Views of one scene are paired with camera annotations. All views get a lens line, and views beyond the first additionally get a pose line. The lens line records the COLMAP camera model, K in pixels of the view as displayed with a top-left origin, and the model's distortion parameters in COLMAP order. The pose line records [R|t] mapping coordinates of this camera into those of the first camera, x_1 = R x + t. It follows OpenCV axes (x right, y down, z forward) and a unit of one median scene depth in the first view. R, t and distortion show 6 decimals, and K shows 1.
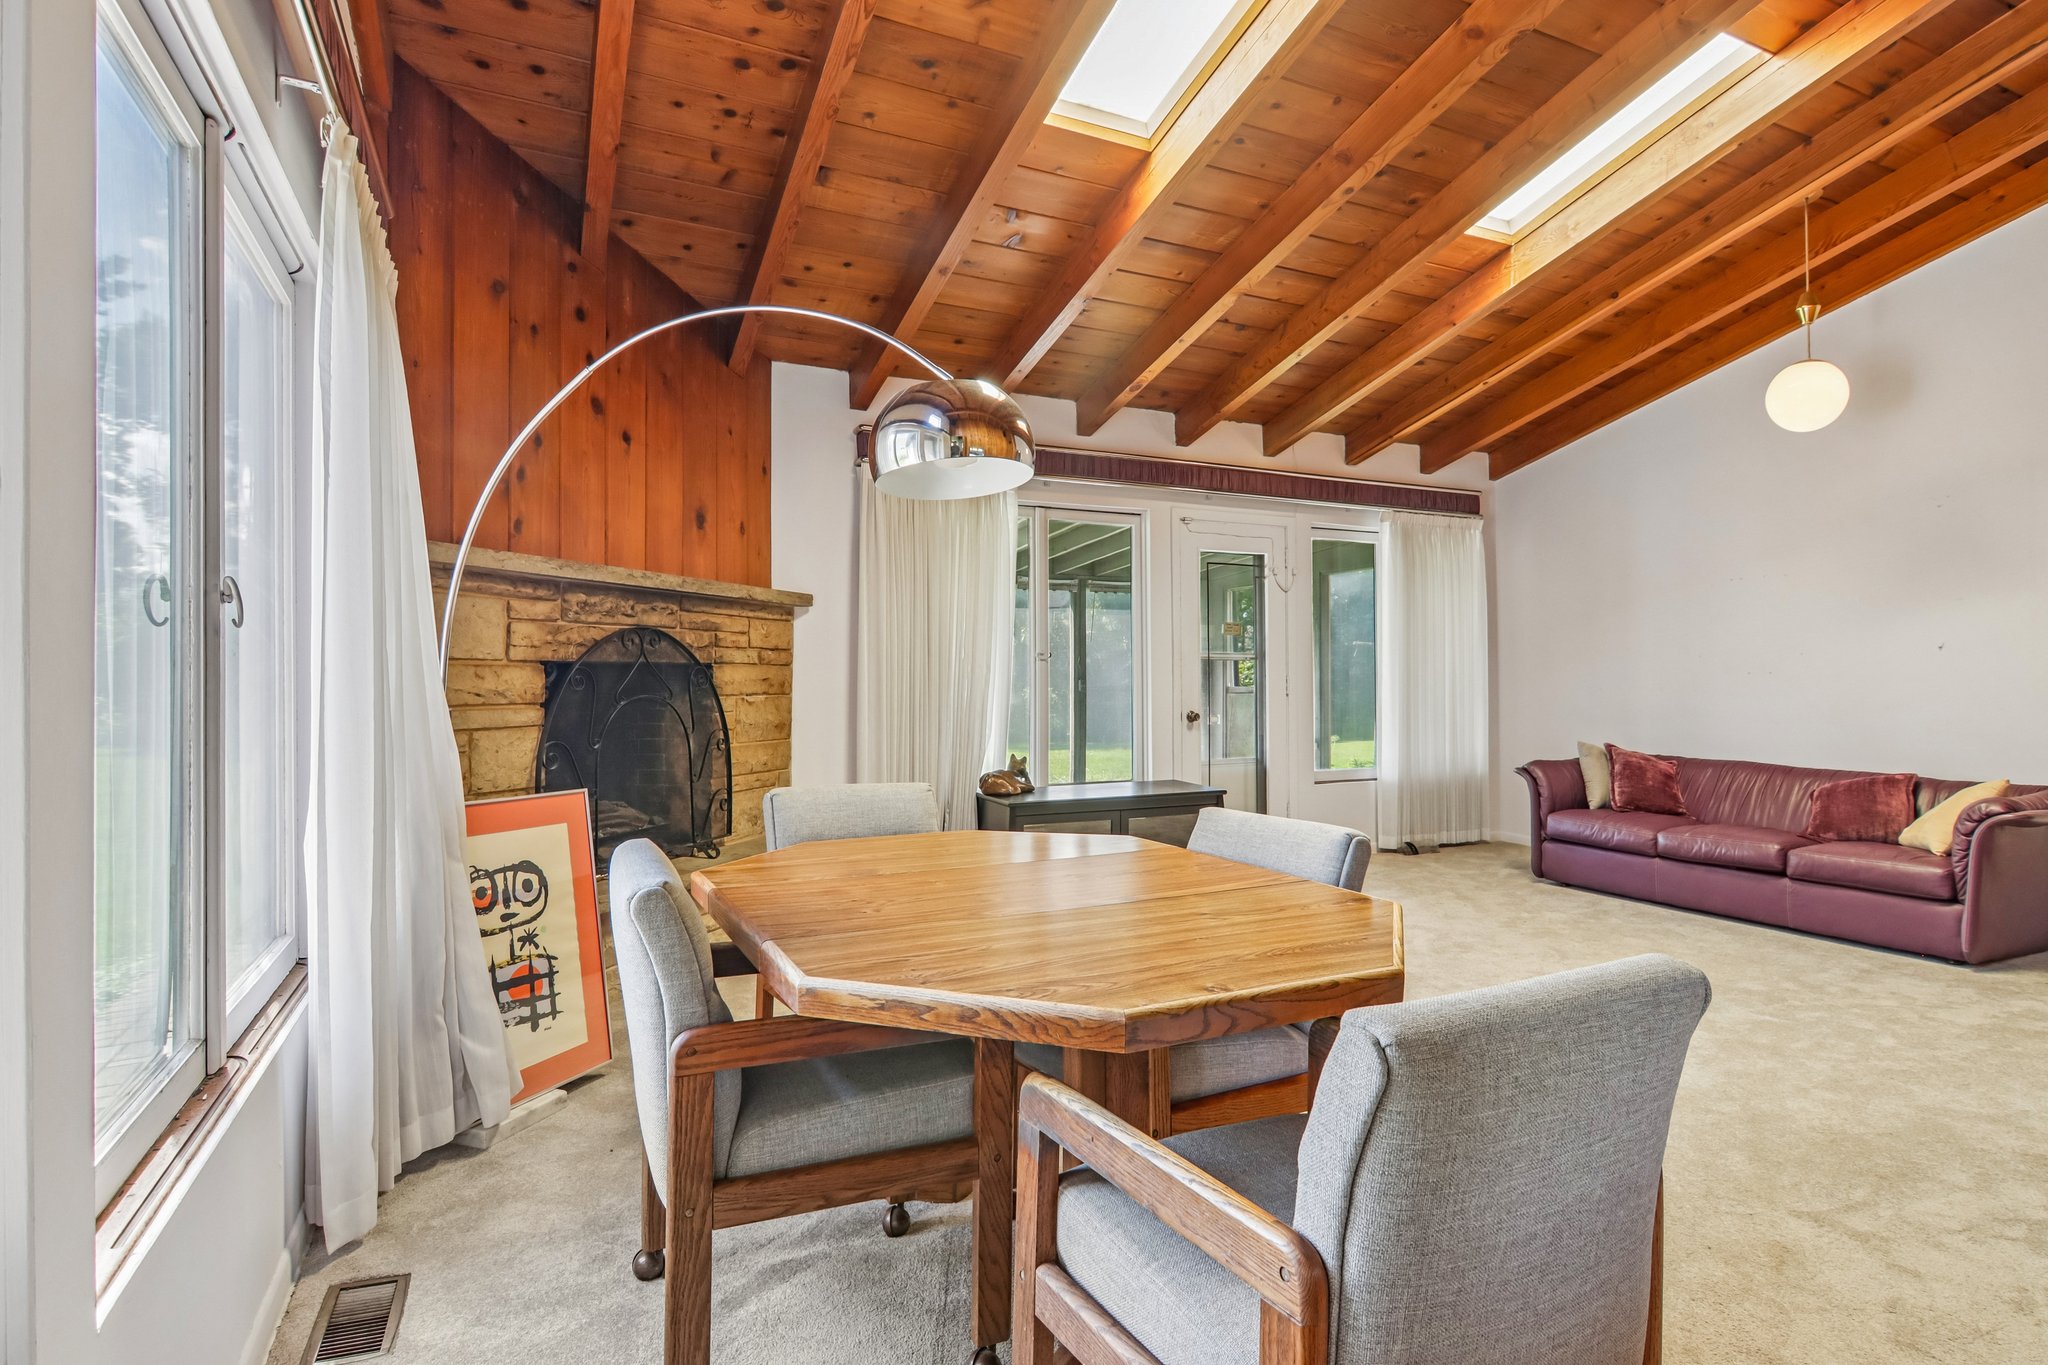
lens RADIAL K [[1055.1, 0, 1035.4], [0, 1055.1, 683.8], [0, 0, 1]] dist [-0.005635, -0.009730]
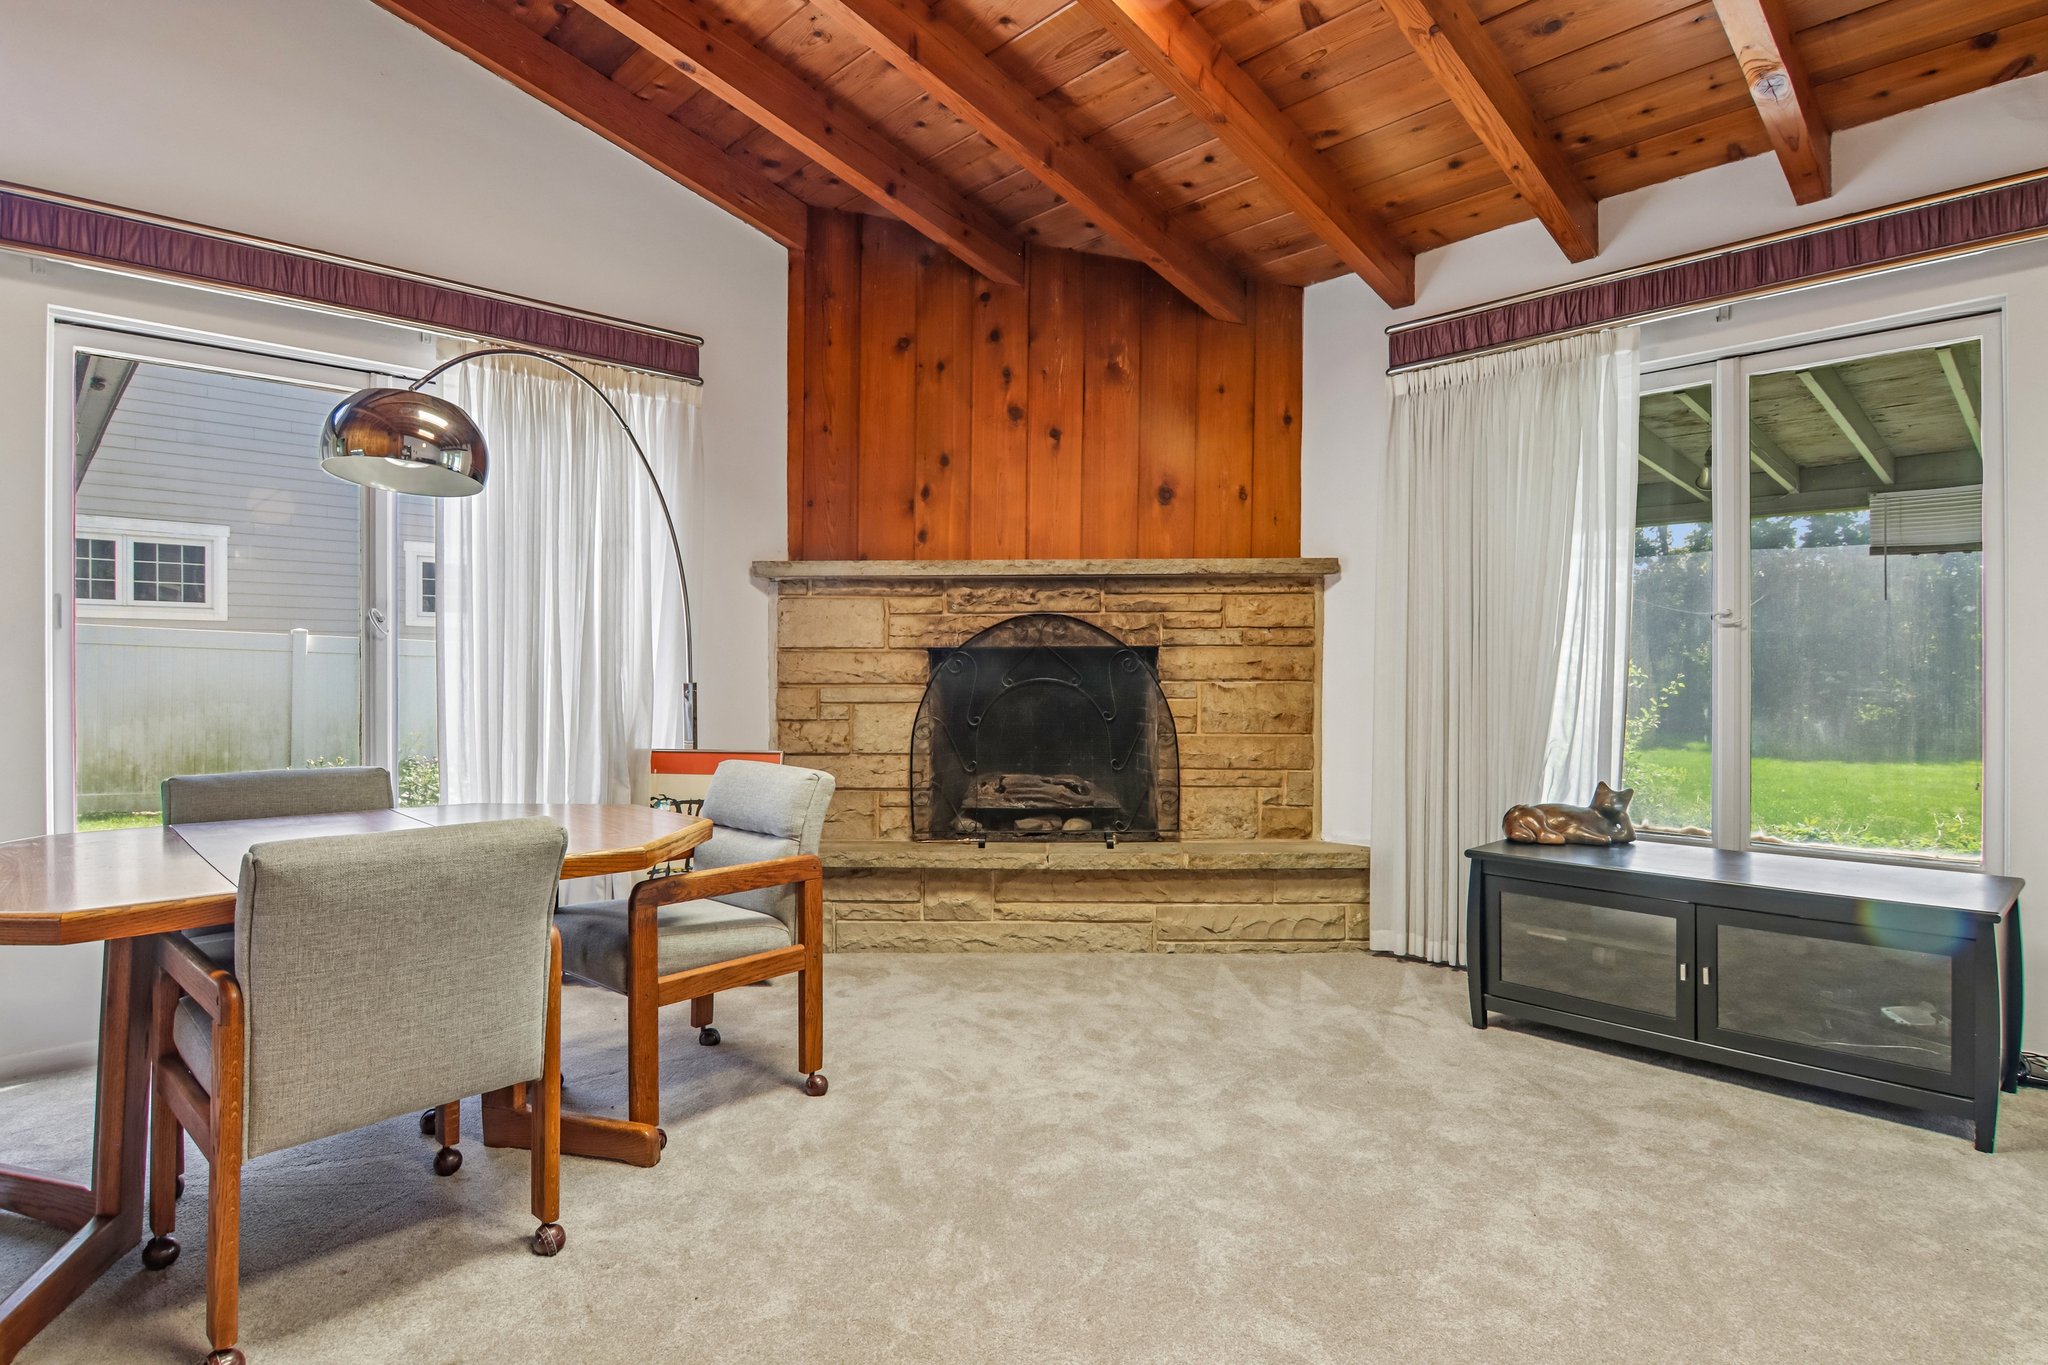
lens RADIAL K [[1055.1, 0, 1016.8], [0, 1055.1, 683.7], [0, 0, 1]] dist [-0.005635, -0.009730]
pose [[0.305213, 0.011087, -0.952220, 0.529756], [-0.002676, 0.999938, 0.010785, 0.004124], [0.952280, -0.000744, 0.305224, 0.565959]]
